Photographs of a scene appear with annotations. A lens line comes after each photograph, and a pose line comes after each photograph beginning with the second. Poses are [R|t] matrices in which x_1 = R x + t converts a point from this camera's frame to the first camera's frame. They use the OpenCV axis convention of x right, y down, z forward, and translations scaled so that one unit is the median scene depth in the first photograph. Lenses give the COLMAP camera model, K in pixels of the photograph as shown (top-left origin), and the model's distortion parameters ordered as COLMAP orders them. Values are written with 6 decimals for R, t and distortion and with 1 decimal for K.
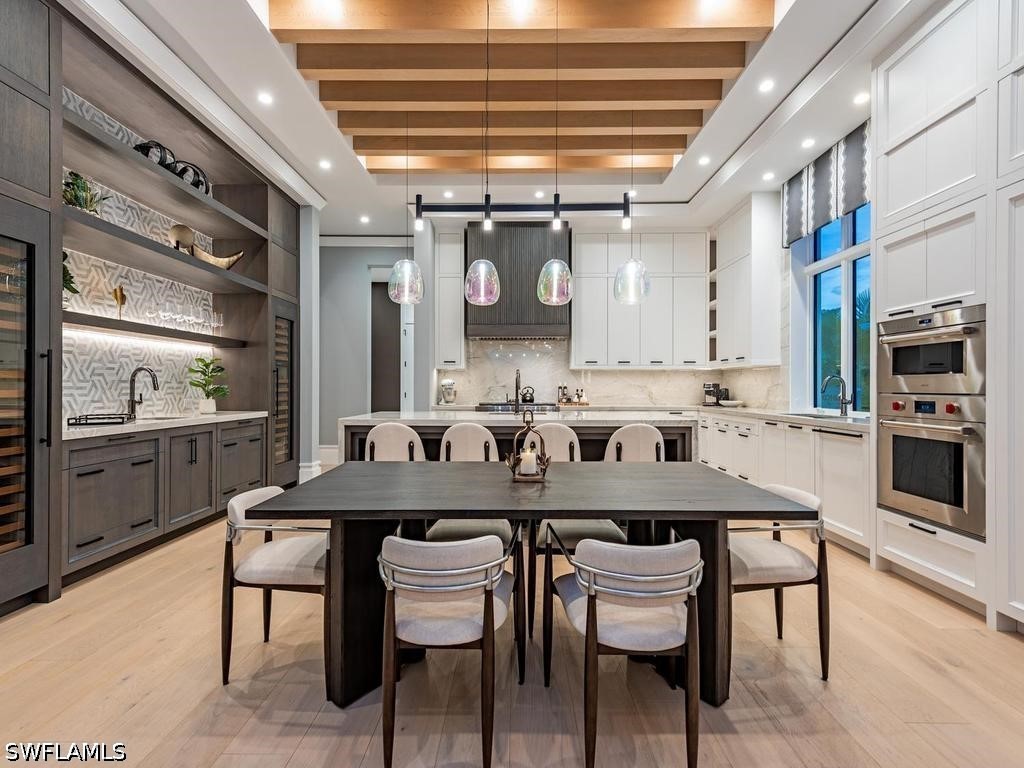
lens RADIAL K [[457.1, 0, 508.2], [0, 457.1, 384.3], [0, 0, 1]] dist [0.002098, 0.000389]
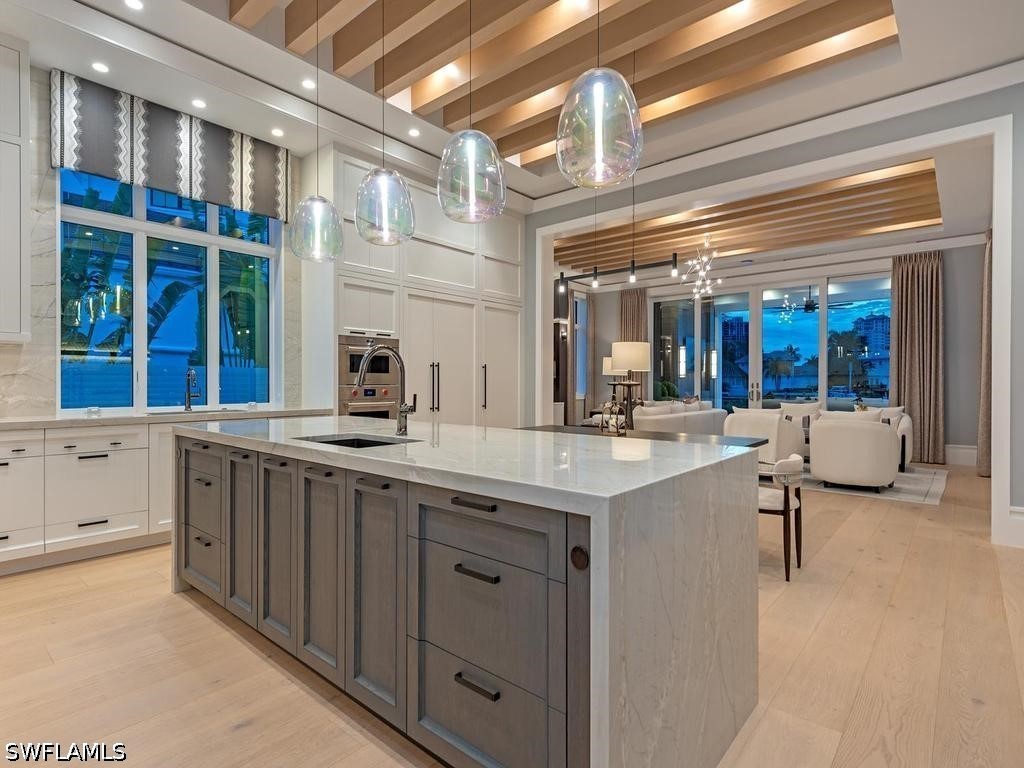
lens RADIAL K [[540.6, 0, 512.0], [0, 540.6, 384.0], [0, 0, 1]] dist [0.002850, -0.000337]
pose [[-0.770025, 0.001402, 0.638012, -0.485230], [0.003508, 0.999992, 0.002036, 0.012974], [-0.638004, 0.003806, -0.770023, 1.559169]]
